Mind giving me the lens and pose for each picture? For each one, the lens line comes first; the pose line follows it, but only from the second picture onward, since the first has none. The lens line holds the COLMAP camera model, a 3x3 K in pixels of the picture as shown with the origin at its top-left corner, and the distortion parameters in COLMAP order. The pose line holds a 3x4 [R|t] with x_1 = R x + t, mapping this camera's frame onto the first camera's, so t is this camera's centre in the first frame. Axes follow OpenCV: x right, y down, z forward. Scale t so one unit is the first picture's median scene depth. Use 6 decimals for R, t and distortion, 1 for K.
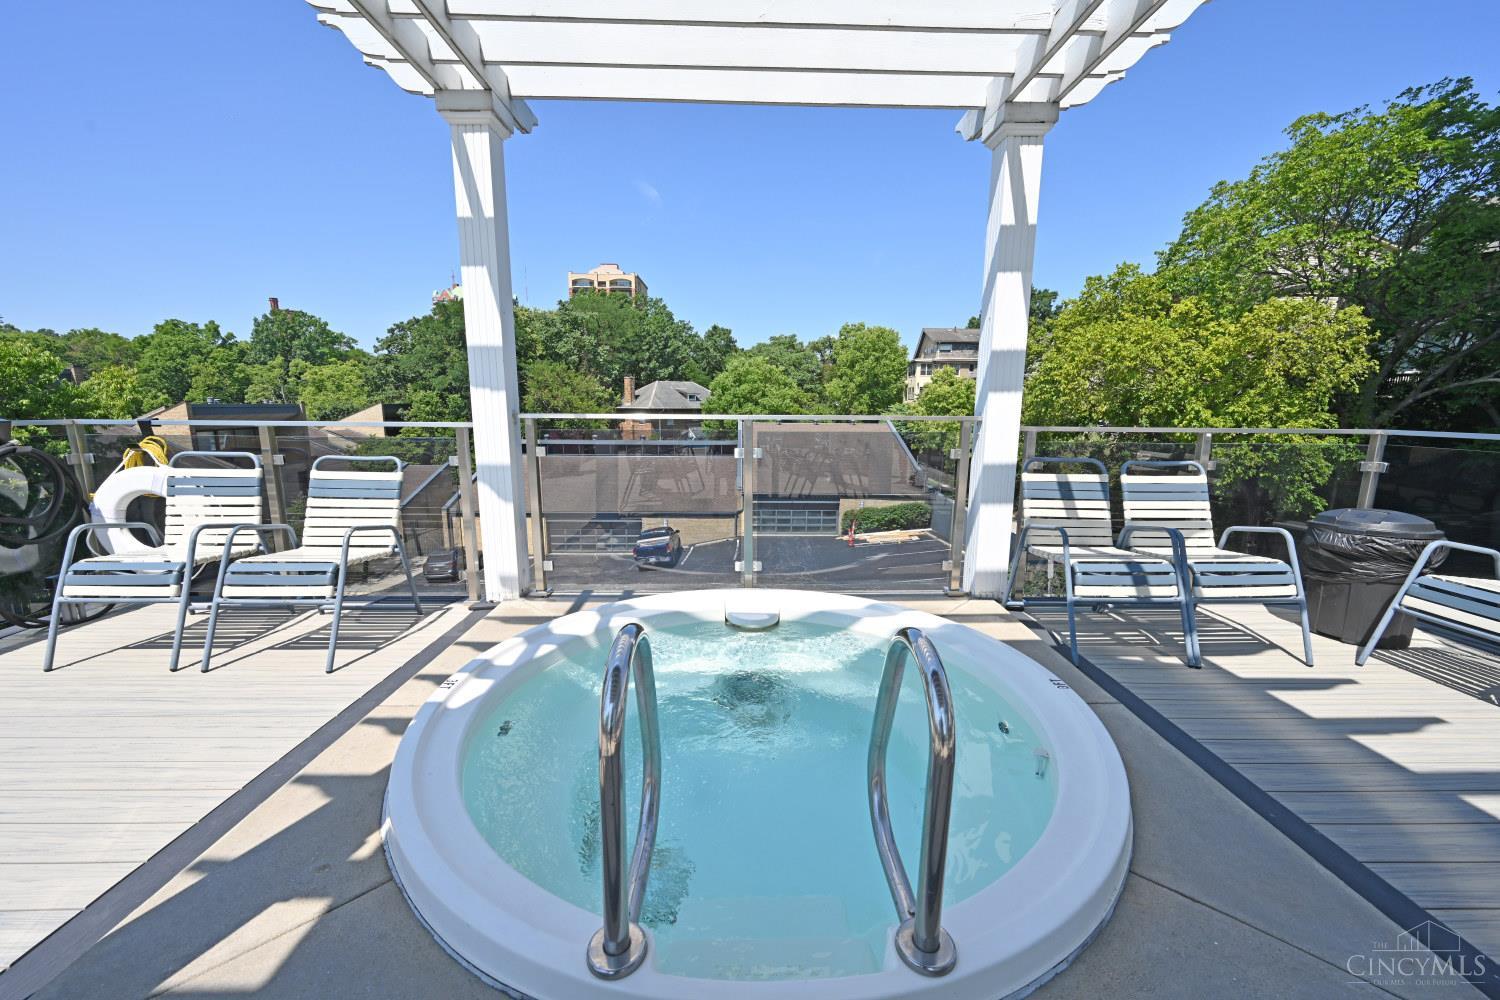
lens RADIAL K [[587.3, 0, 749.2], [0, 587.3, 506.5], [0, 0, 1]] dist [-0.001404, -0.000042]
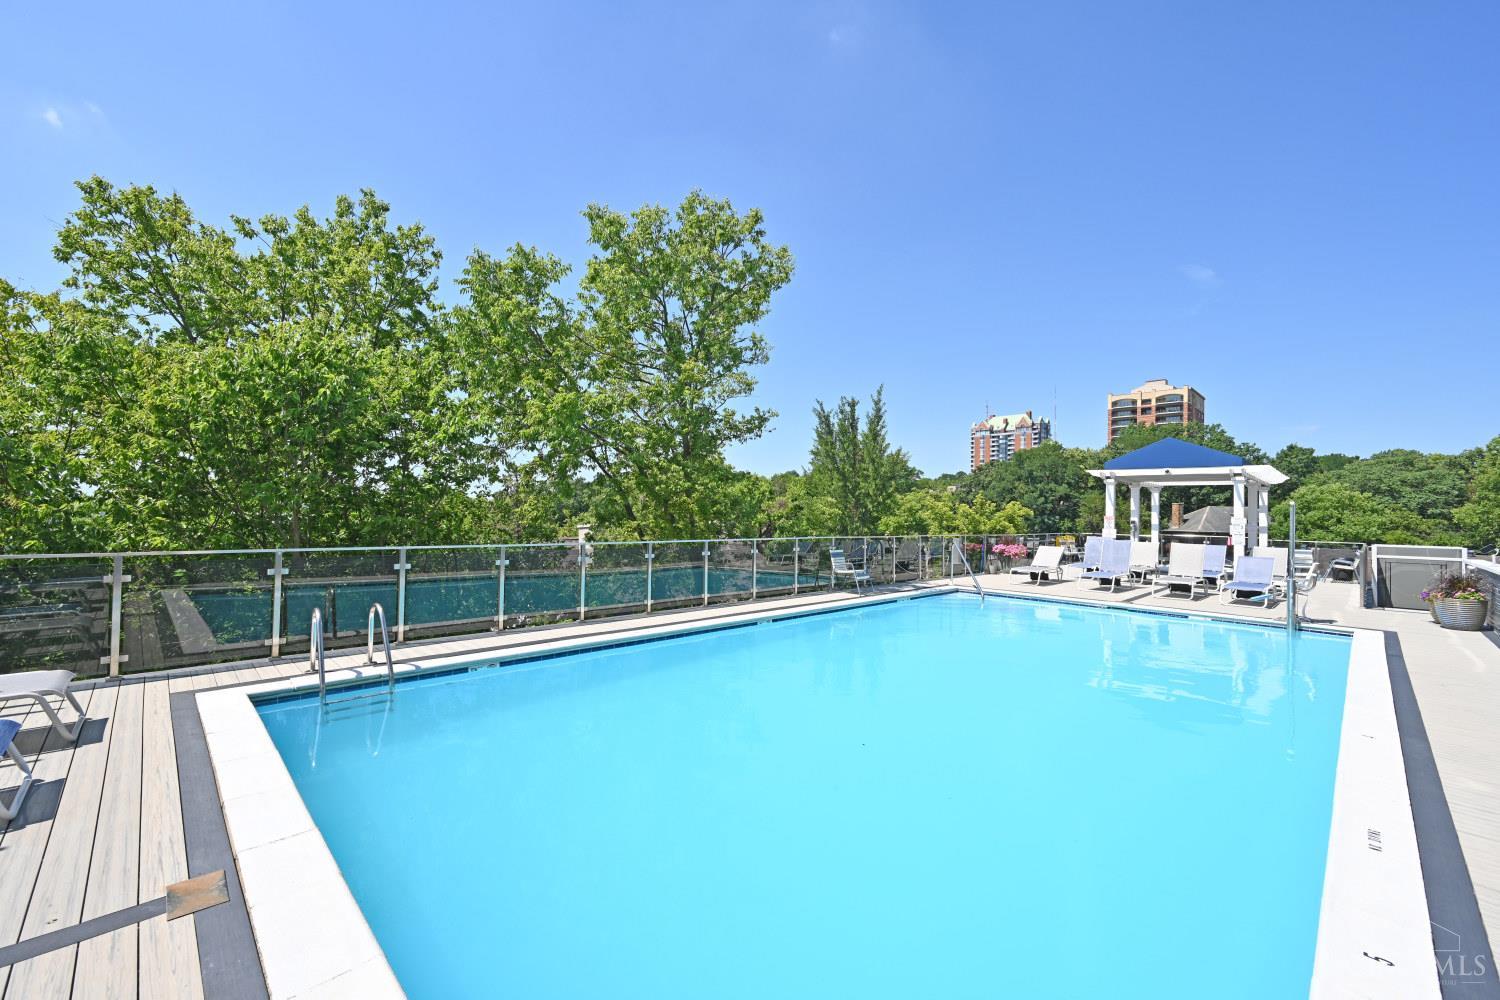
lens RADIAL K [[614.3, 0, 743.1], [0, 614.3, 504.1], [0, 0, 1]] dist [0.002263, -0.000010]
pose [[0.689773, -0.003419, -0.724017, 0.052077], [-0.140845, 0.980252, -0.138812, 0.043380], [0.710194, 0.197723, 0.675670, -0.272708]]
